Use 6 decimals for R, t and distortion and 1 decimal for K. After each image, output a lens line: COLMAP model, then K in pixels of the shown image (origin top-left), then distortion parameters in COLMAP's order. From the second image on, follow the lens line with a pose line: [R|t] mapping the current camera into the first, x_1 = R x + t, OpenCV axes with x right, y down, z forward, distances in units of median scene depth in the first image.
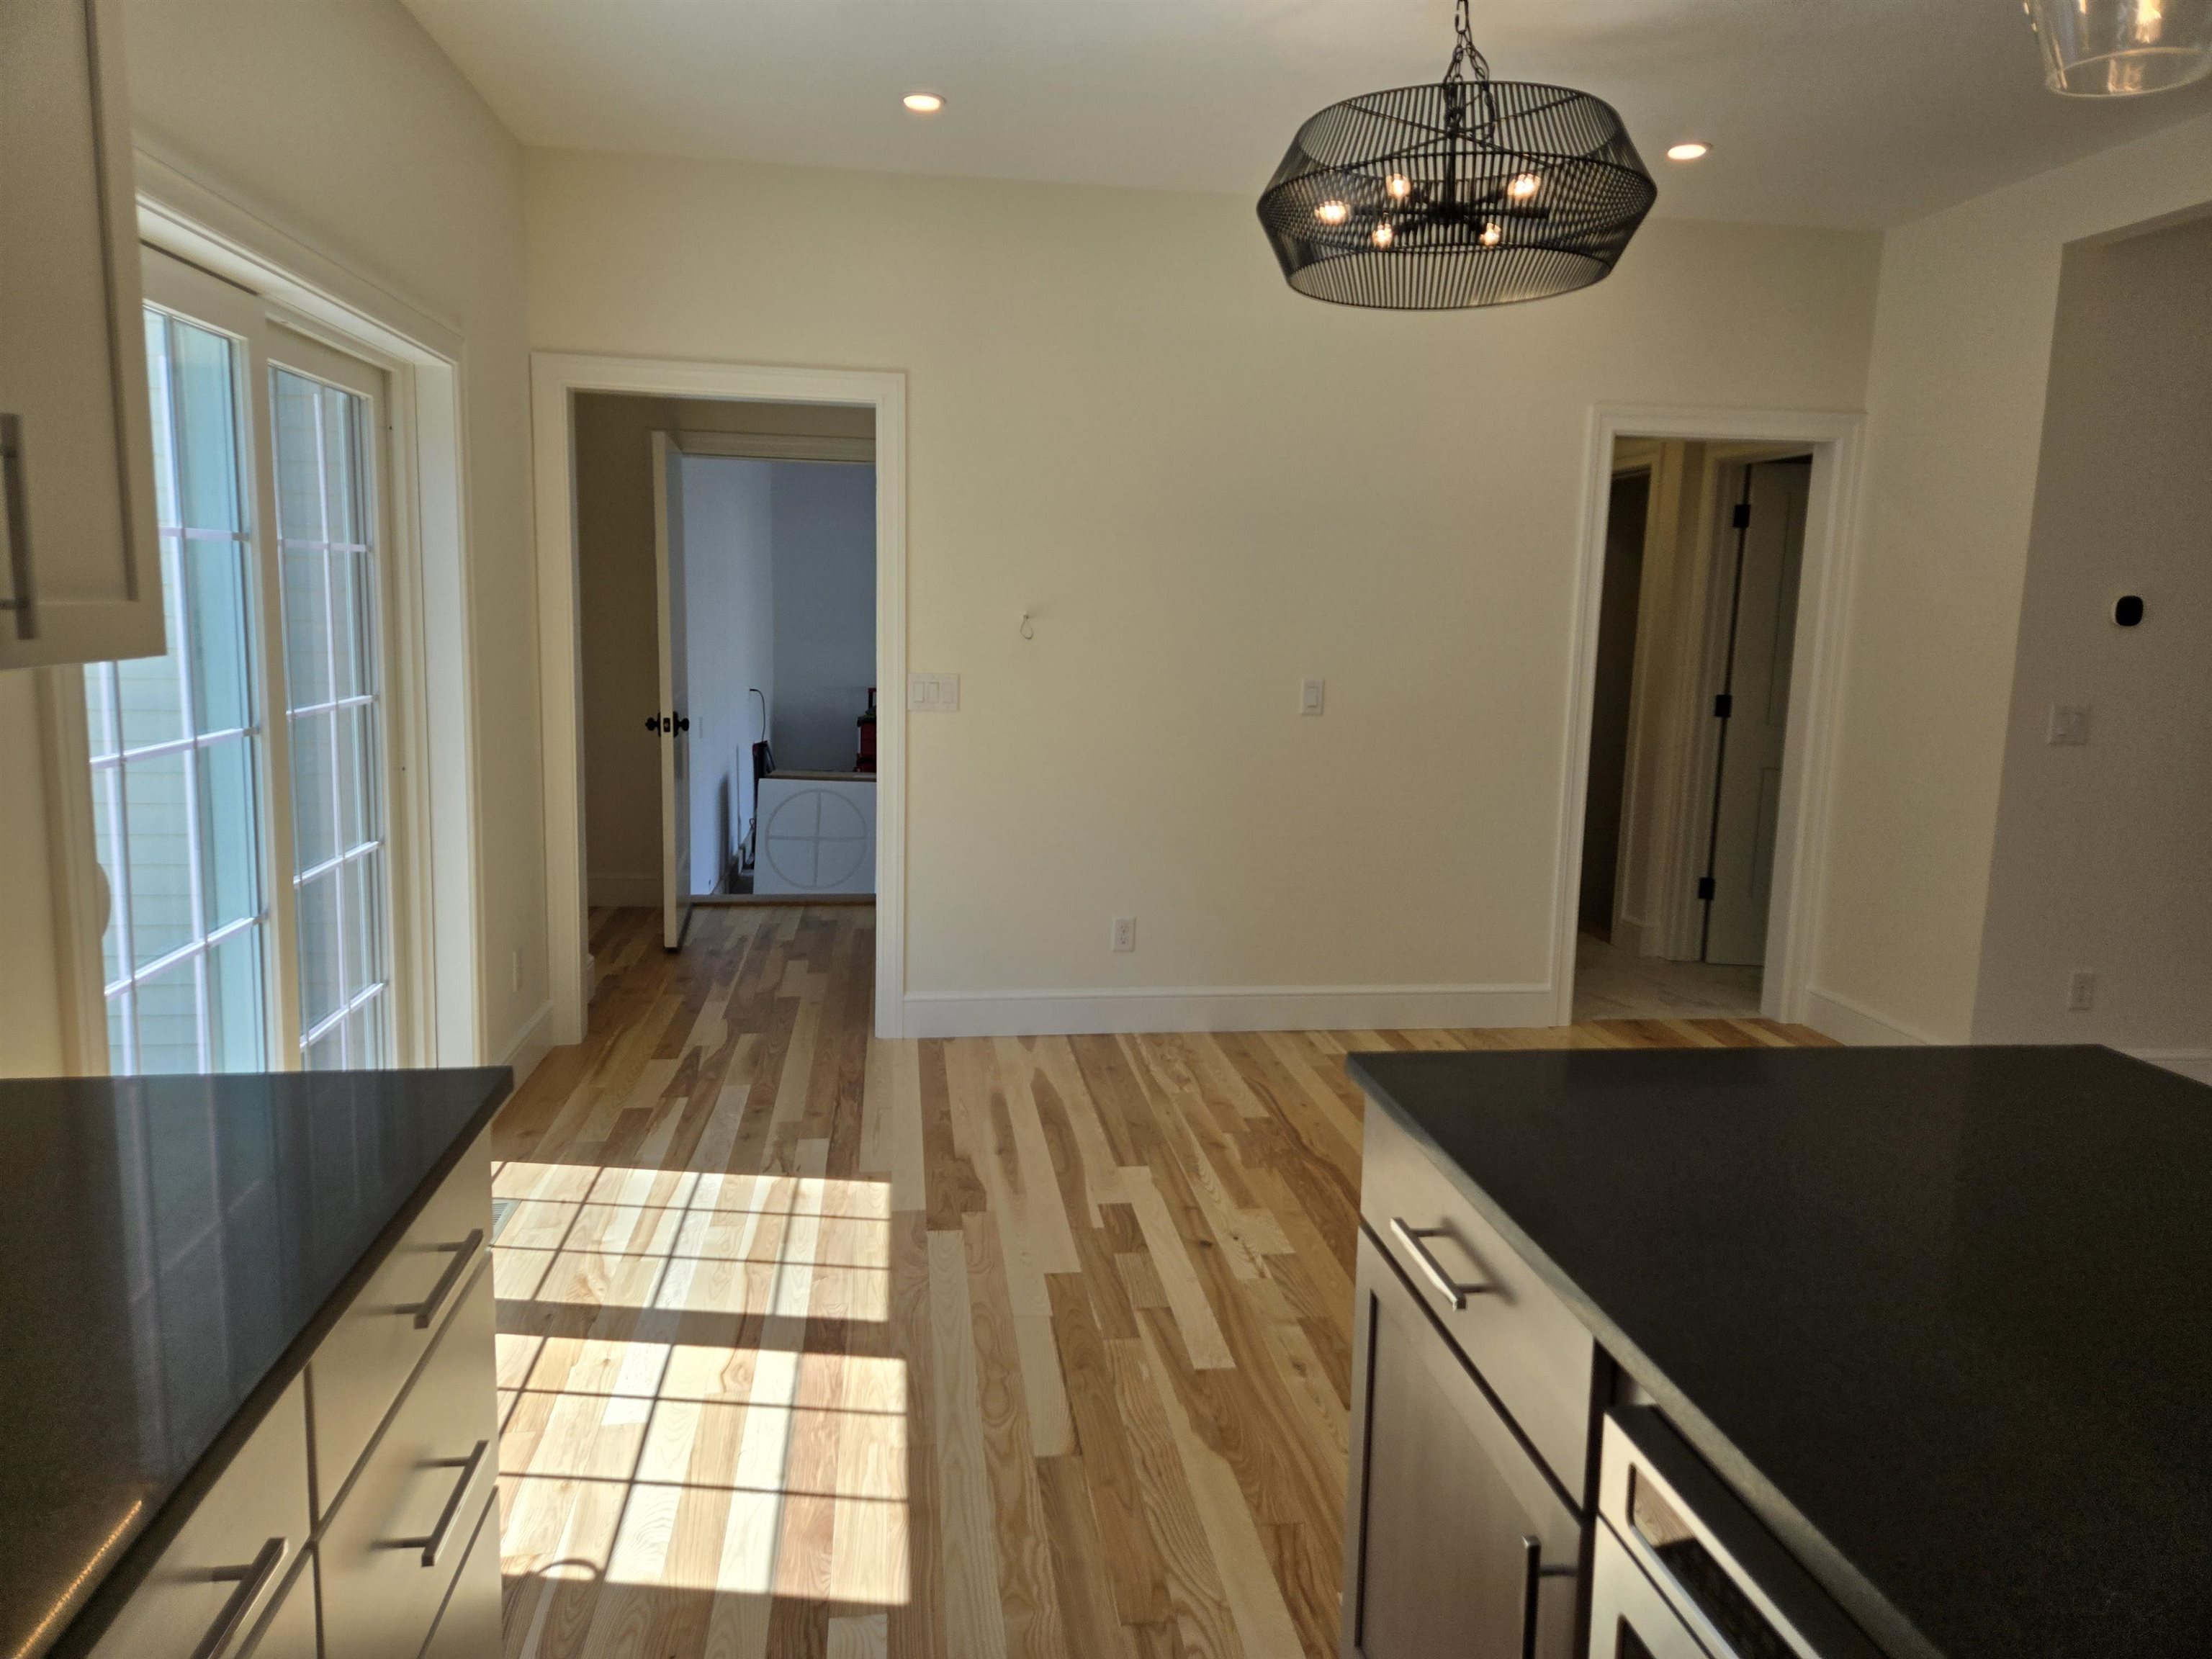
lens RADIAL K [[1475.1, 0, 1115.9], [0, 1475.1, 803.8], [0, 0, 1]] dist [0.078480, -0.062878]
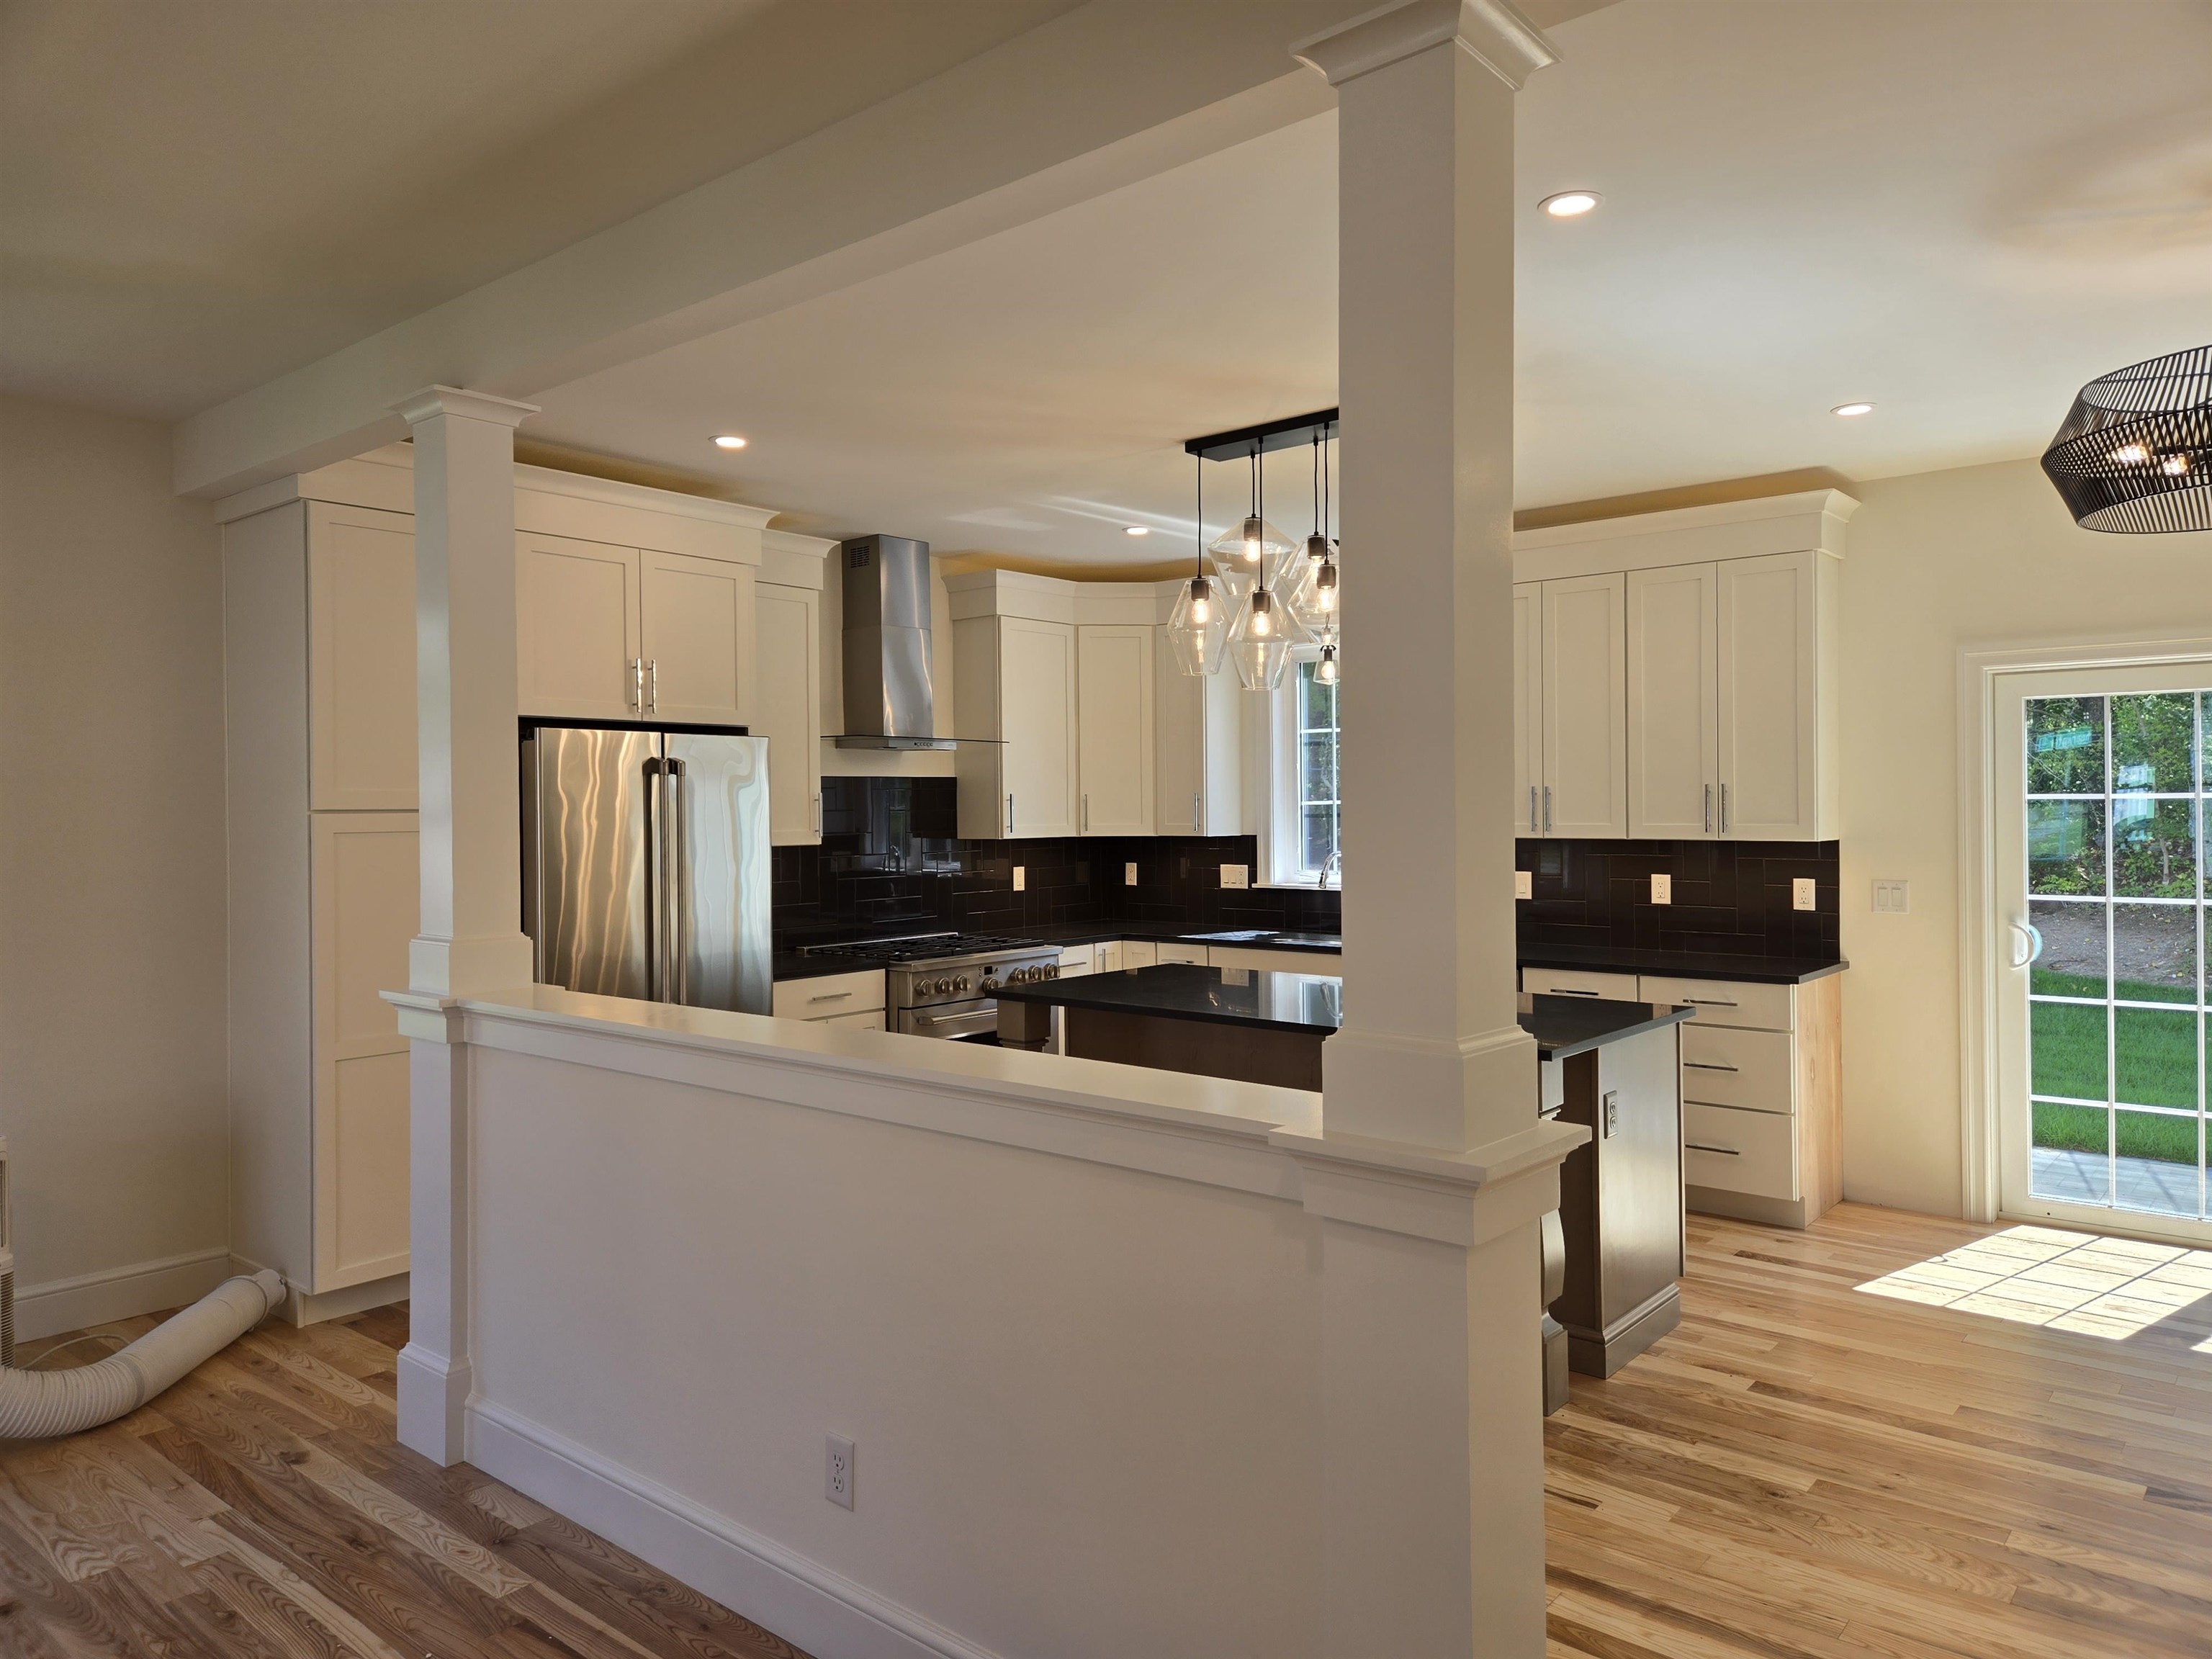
lens RADIAL K [[1475.1, 0, 1107.2], [0, 1475.1, 812.4], [0, 0, 1]] dist [0.078480, -0.062878]
pose [[-0.748109, -0.017898, -0.663335, 1.299998], [-0.104648, 0.990309, 0.091302, -0.139070], [0.655272, 0.137720, -0.742732, 1.119999]]
